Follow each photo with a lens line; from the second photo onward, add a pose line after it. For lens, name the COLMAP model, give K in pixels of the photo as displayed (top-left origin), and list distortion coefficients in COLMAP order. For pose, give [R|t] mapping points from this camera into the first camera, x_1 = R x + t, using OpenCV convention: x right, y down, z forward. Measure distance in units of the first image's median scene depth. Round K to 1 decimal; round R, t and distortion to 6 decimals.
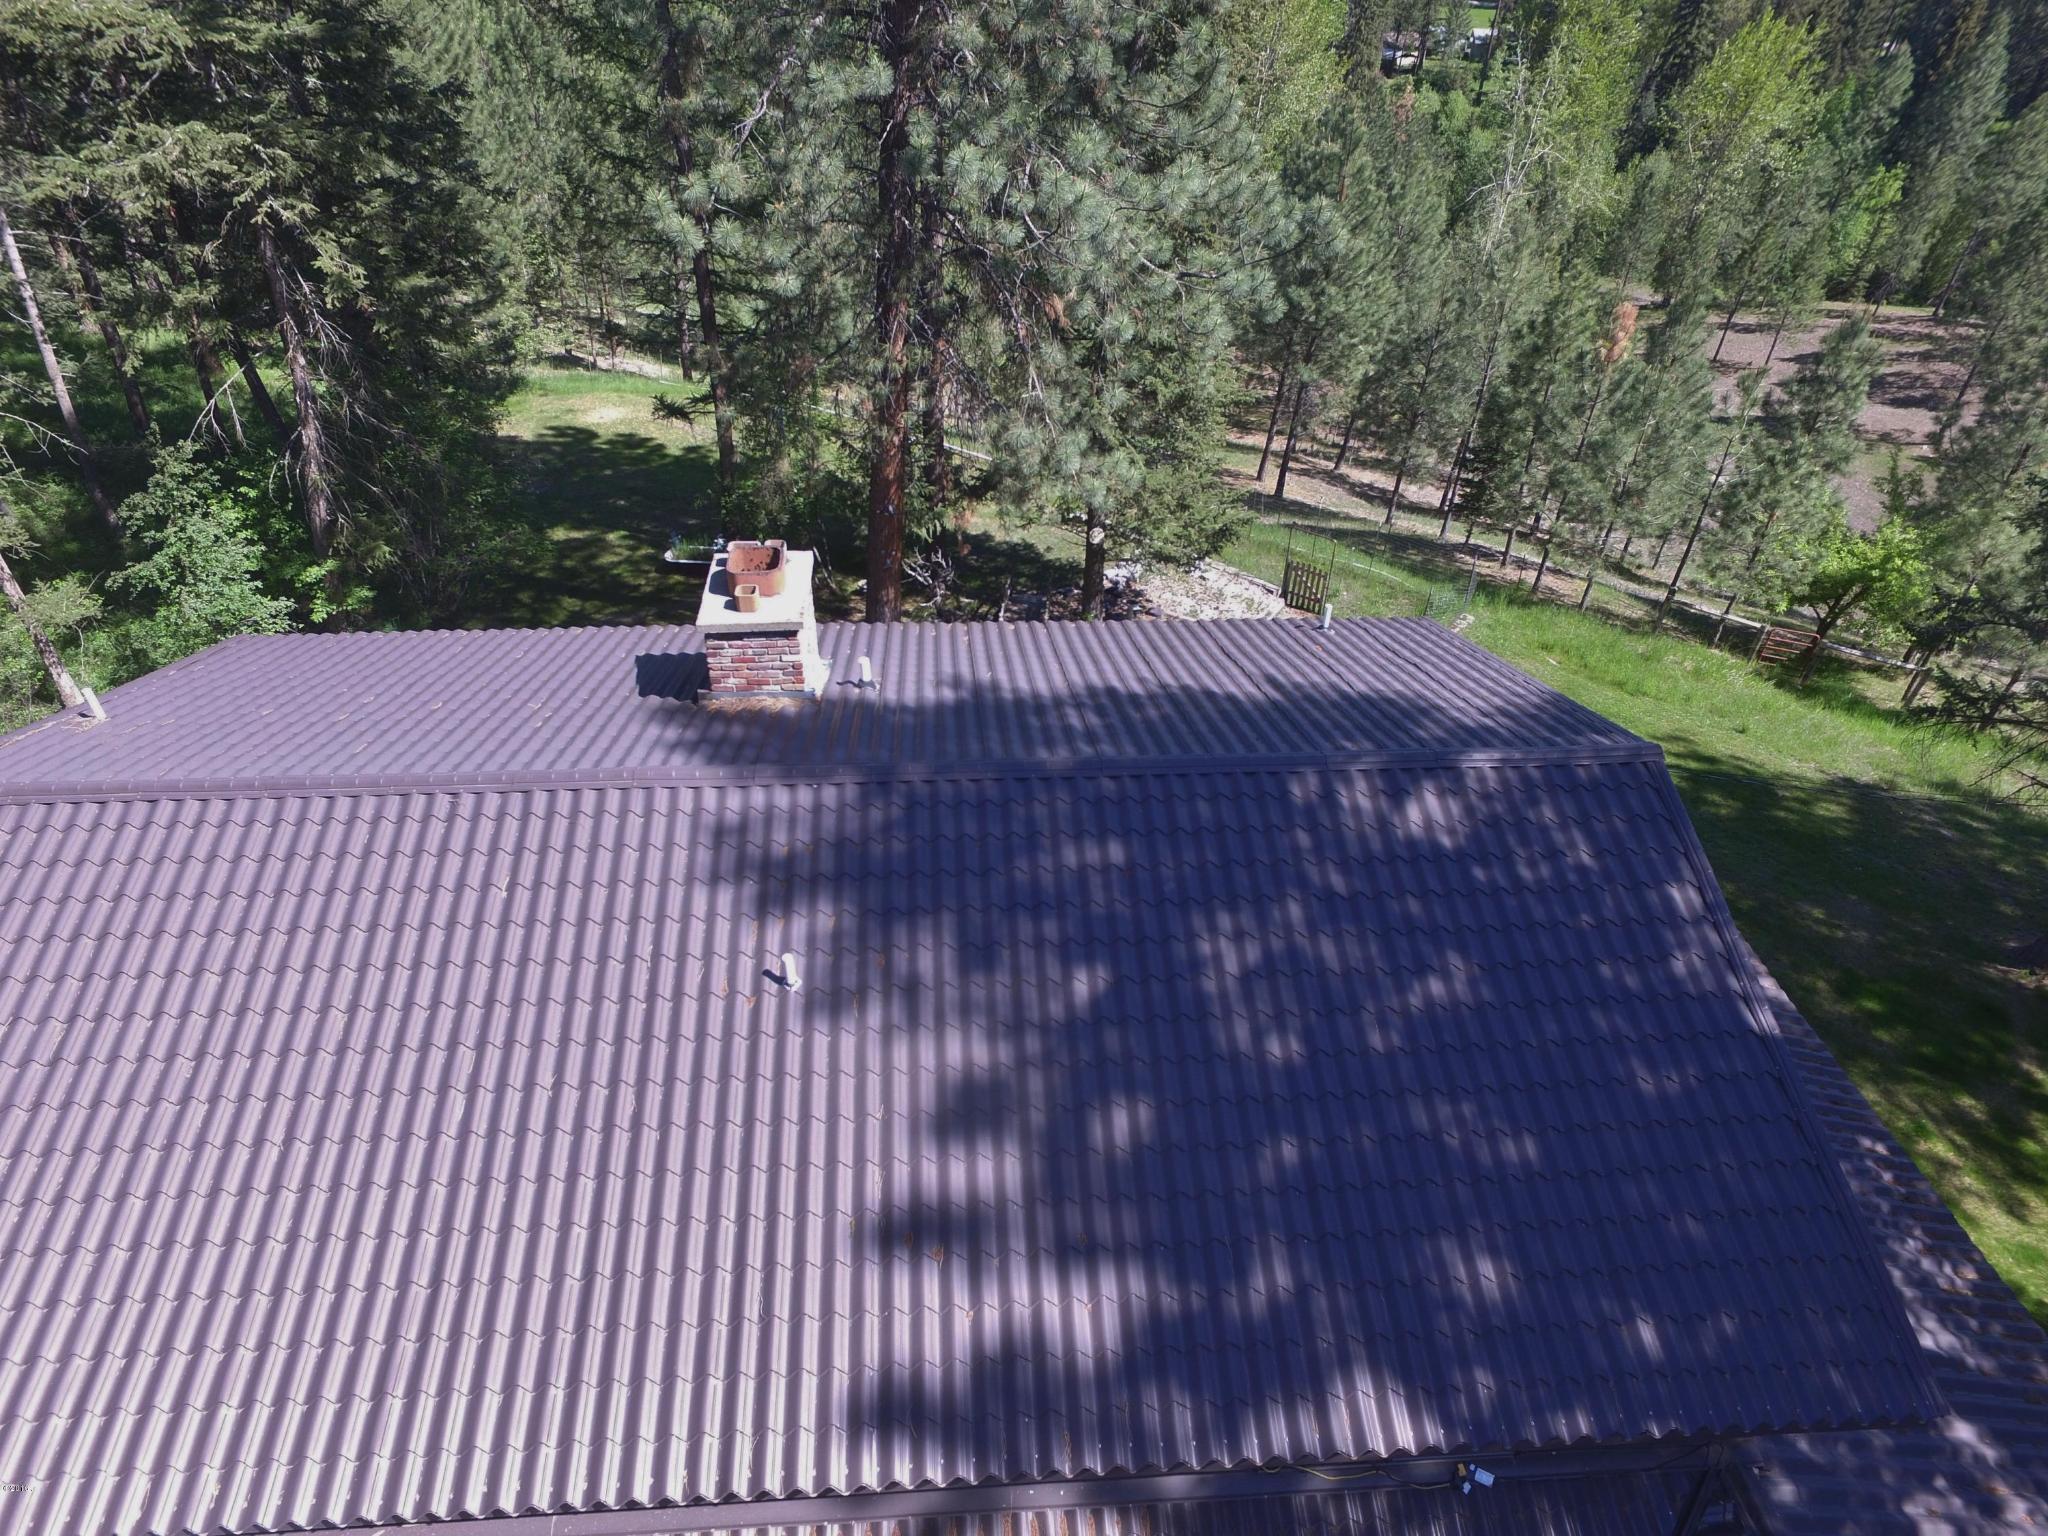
lens RADIAL K [[1184.3, 0, 1024.0], [0, 1184.3, 768.0], [0, 0, 1]] dist [-0.004185, -0.001373]
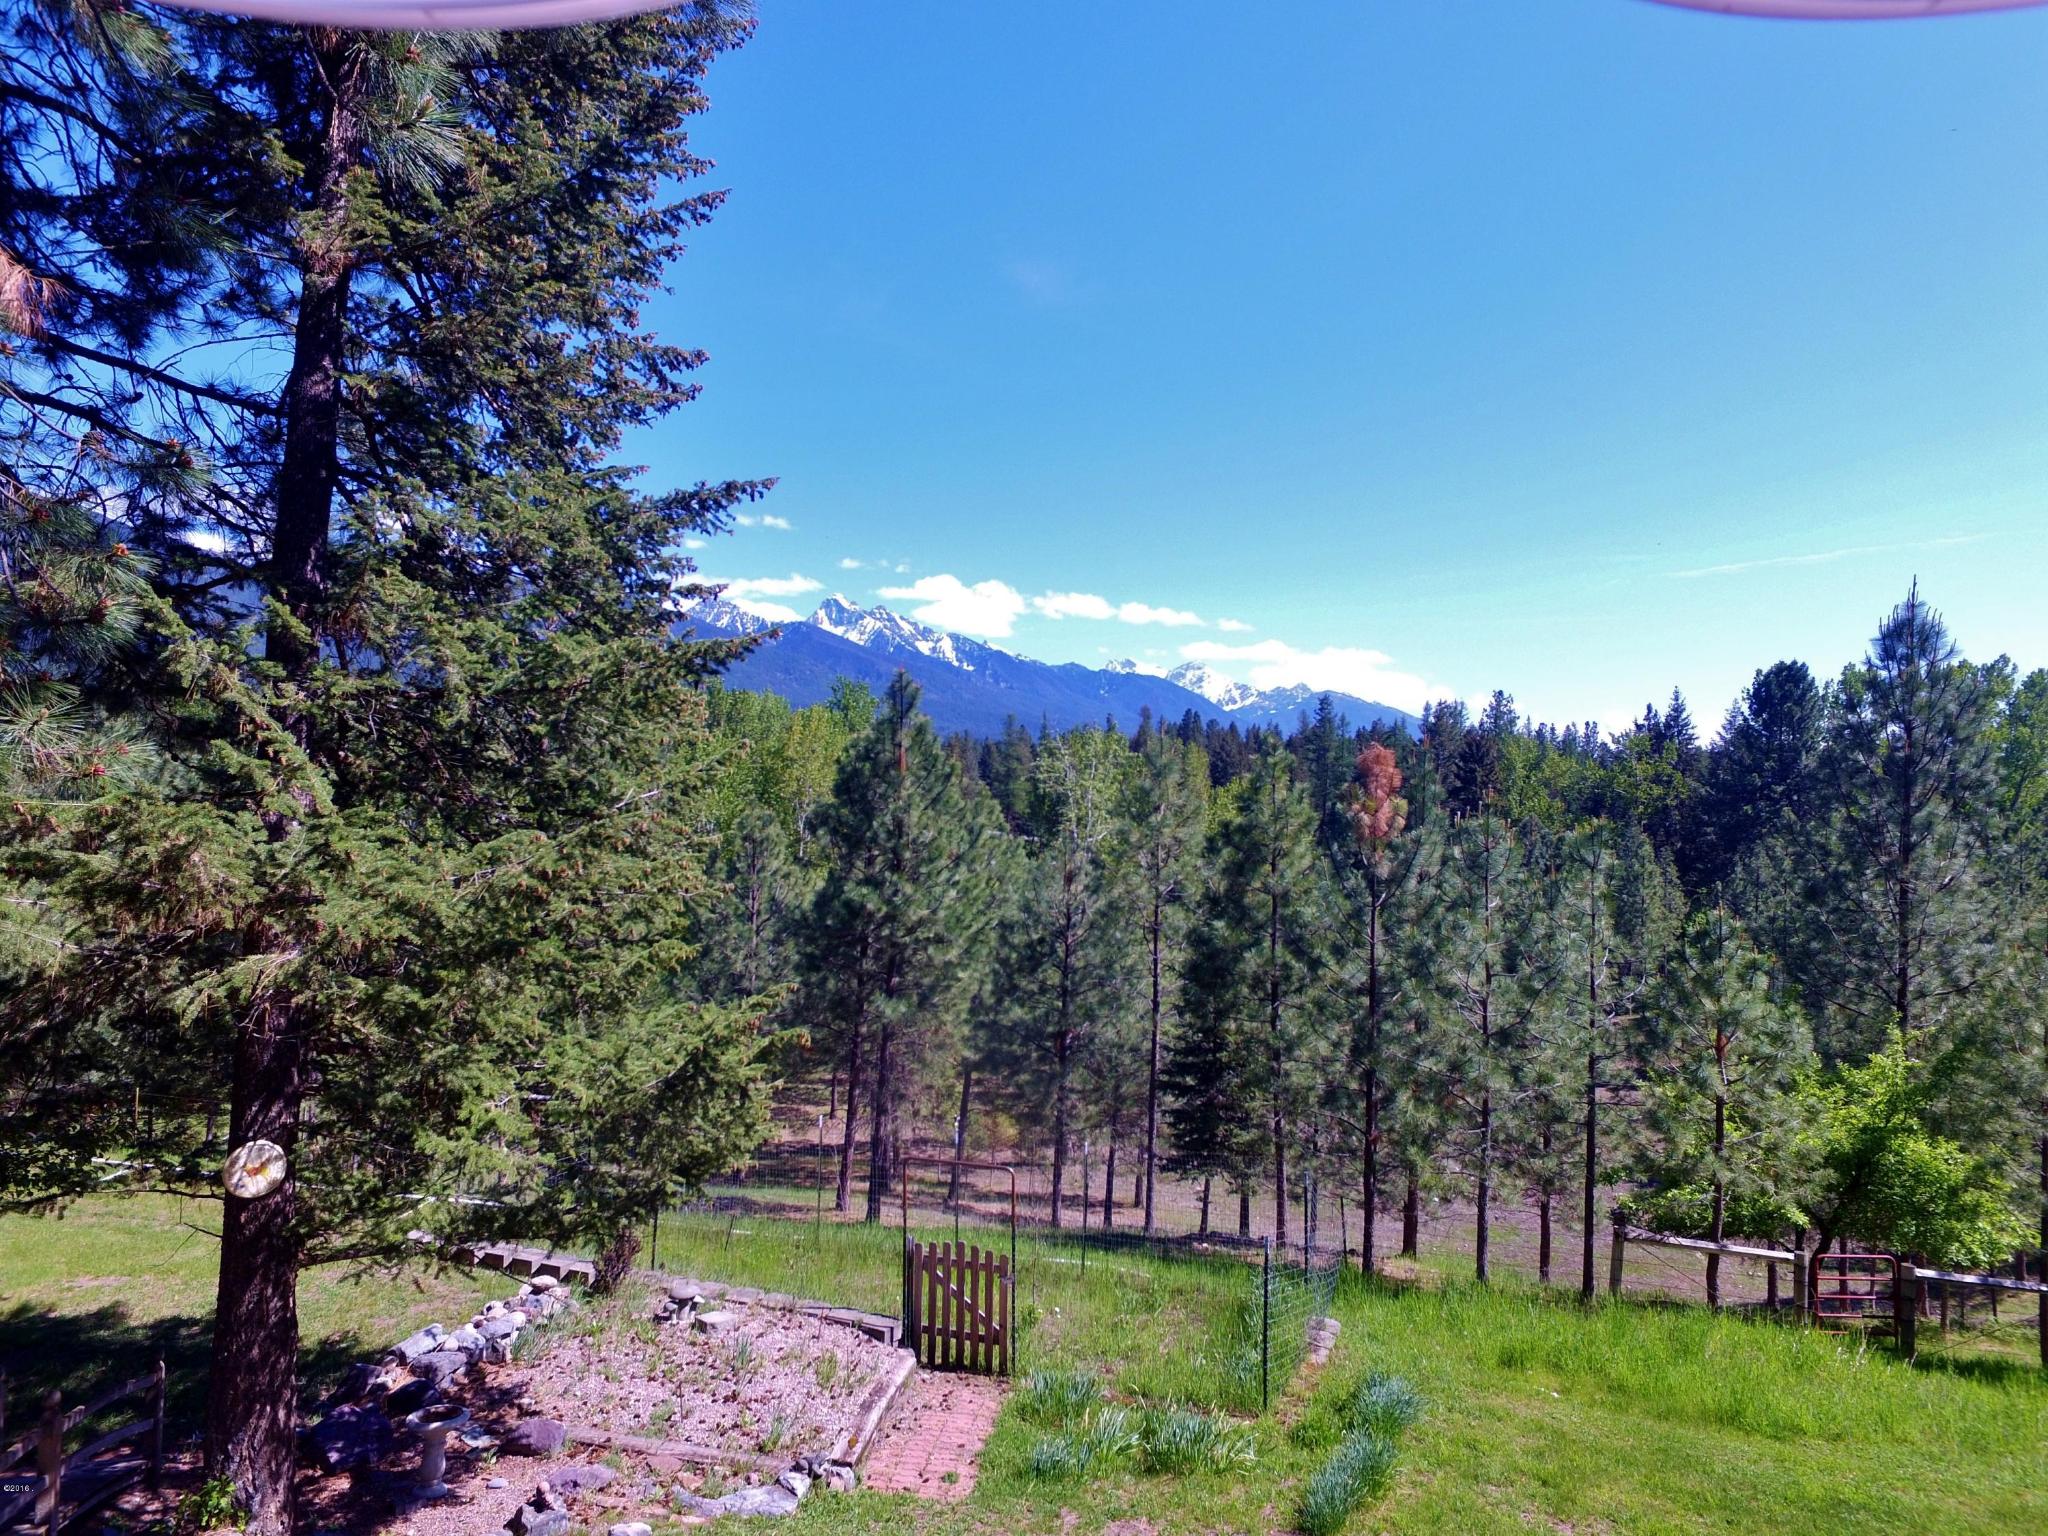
lens RADIAL K [[1184.3, 0, 1024.0], [0, 1184.3, 768.0], [0, 0, 1]] dist [-0.004185, -0.001373]
pose [[0.939985, 0.006294, 0.341157, 0.119871], [0.207144, 0.783981, -0.585205, -0.056902], [-0.271144, 0.620752, 0.735627, 0.584832]]
